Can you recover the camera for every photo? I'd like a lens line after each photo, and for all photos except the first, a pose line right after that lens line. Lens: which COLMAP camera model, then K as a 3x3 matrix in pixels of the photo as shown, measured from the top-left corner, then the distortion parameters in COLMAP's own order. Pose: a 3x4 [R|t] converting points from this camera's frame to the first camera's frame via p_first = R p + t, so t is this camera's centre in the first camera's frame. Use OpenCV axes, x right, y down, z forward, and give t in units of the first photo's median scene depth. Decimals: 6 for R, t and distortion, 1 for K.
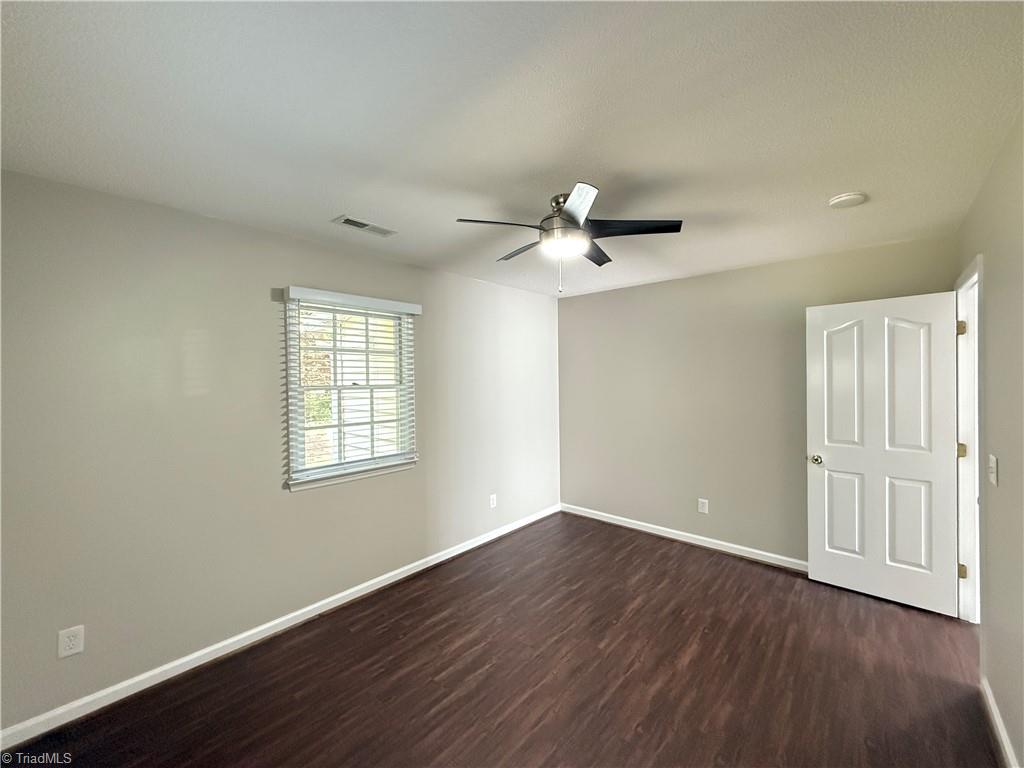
lens RADIAL K [[408.8, 0, 510.1], [0, 408.8, 384.1], [0, 0, 1]] dist [0.000549, 0.000038]
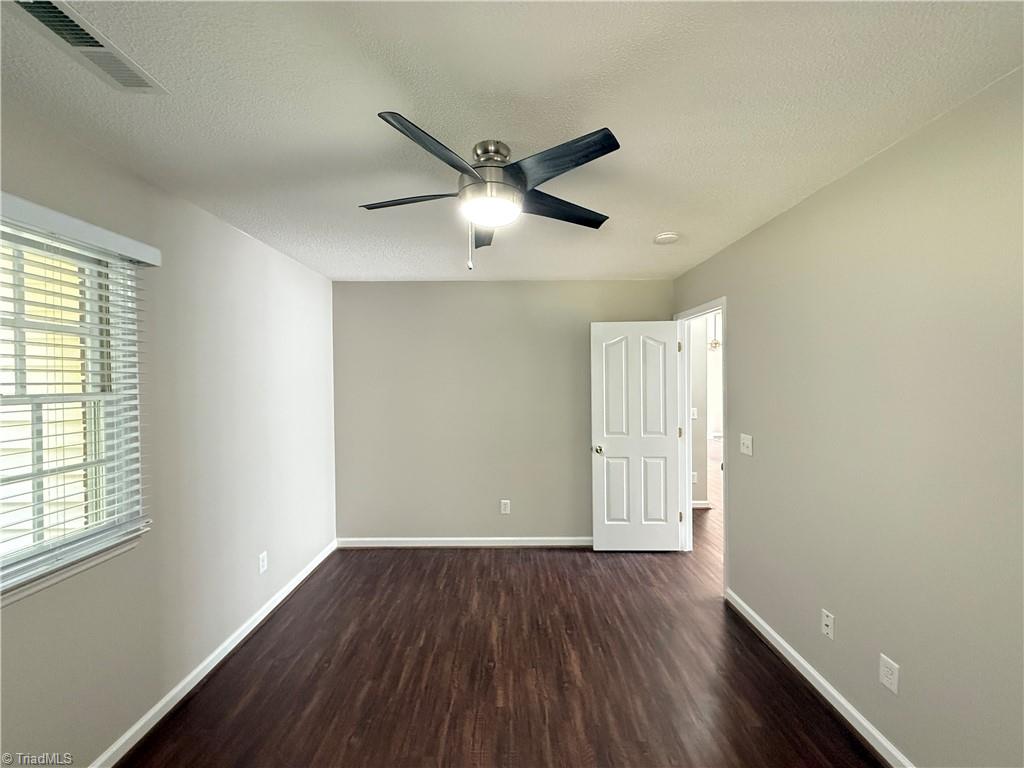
lens RADIAL K [[408.8, 0, 510.1], [0, 408.8, 384.1], [0, 0, 1]] dist [0.000549, 0.000038]
pose [[0.738881, -0.002171, 0.673833, -0.254342], [0.008391, 0.999947, -0.005980, -0.002840], [-0.673784, 0.010073, 0.738860, 0.287182]]
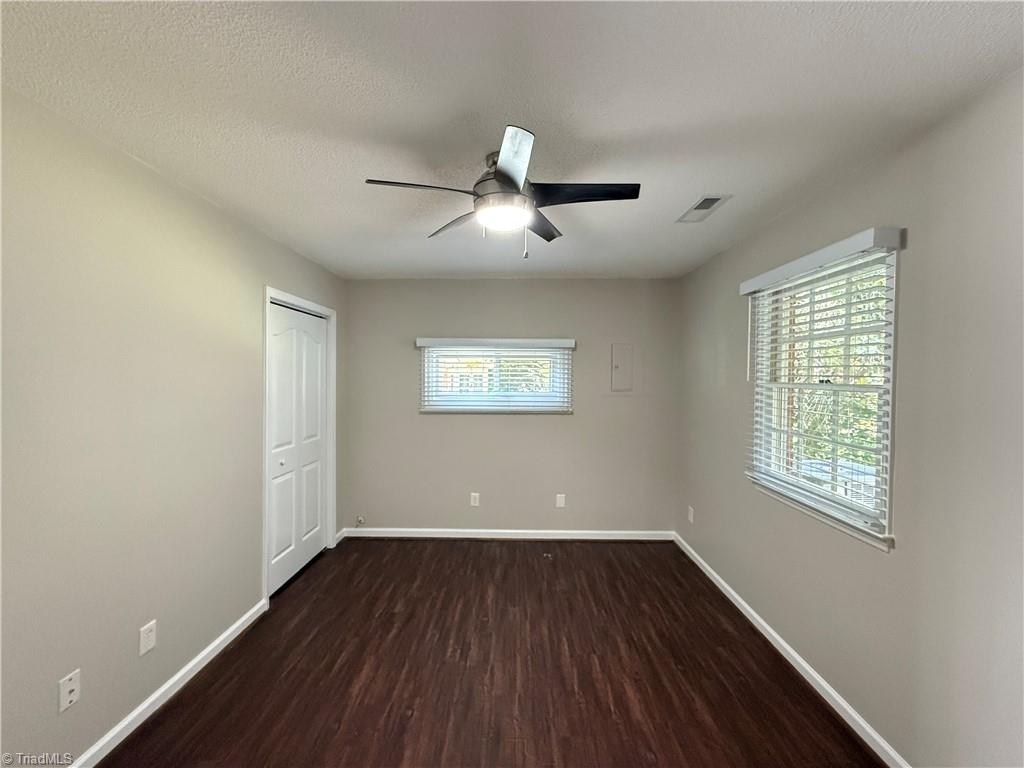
lens RADIAL K [[408.8, 0, 510.1], [0, 408.8, 384.1], [0, 0, 1]] dist [0.000549, 0.000038]
pose [[-0.757906, 0.012643, -0.652242, 0.485056], [-0.012161, 0.999365, 0.033503, -0.013941], [0.652251, 0.033324, -0.757270, 1.182956]]
